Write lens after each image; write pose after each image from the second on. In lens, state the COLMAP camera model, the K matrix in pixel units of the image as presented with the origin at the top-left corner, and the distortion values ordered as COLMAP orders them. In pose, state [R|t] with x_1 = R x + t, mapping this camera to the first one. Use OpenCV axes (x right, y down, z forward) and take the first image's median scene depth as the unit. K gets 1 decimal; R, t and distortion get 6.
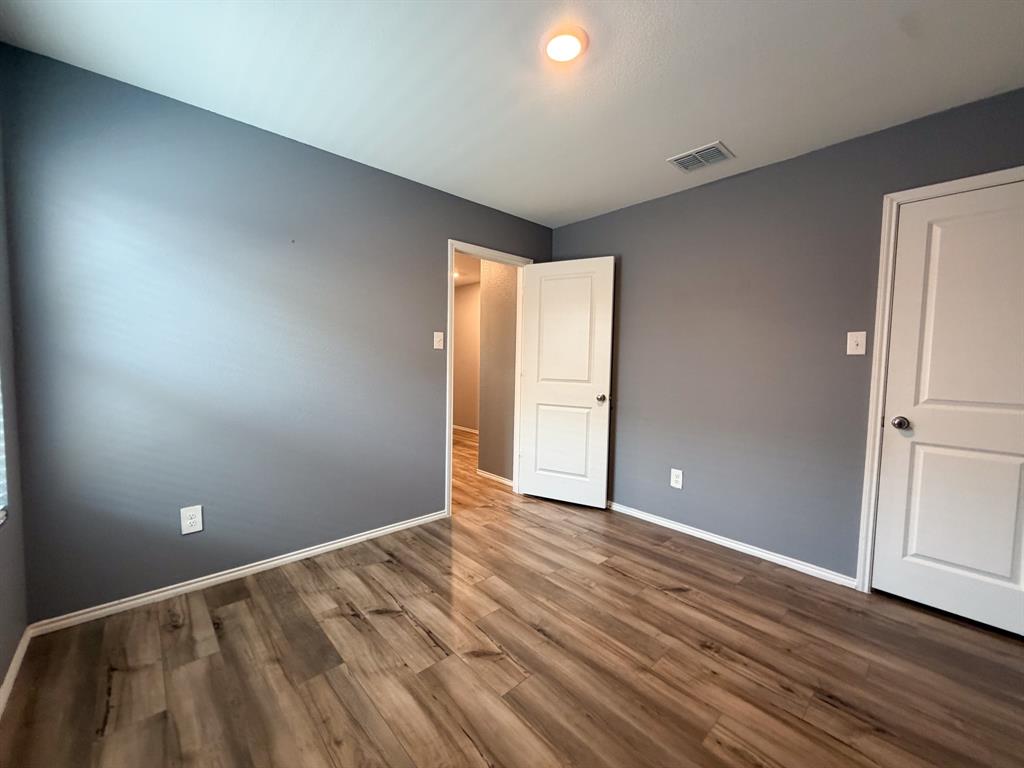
lens RADIAL K [[408.8, 0, 510.9], [0, 408.8, 381.9], [0, 0, 1]] dist [0.000684, 0.000026]
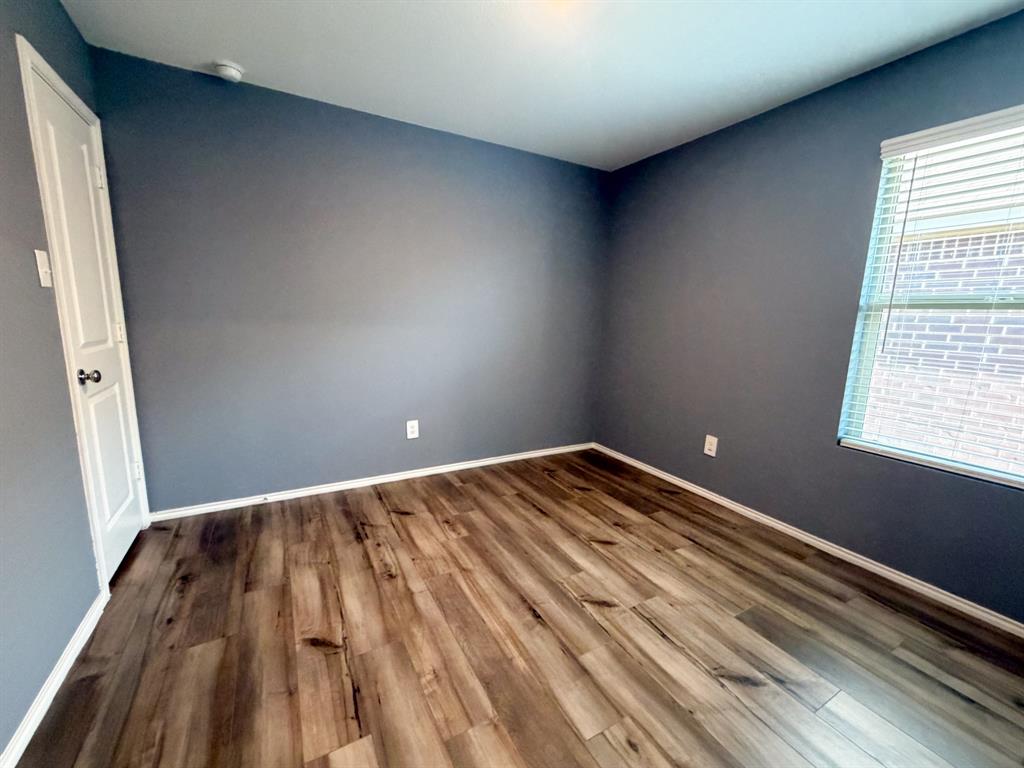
lens RADIAL K [[408.8, 0, 510.9], [0, 408.8, 381.9], [0, 0, 1]] dist [0.000684, 0.000026]
pose [[-0.971307, -0.083940, 0.222526, -0.031362], [-0.033096, 0.974248, 0.223039, -0.112533], [-0.235517, 0.209274, -0.949071, 1.879708]]
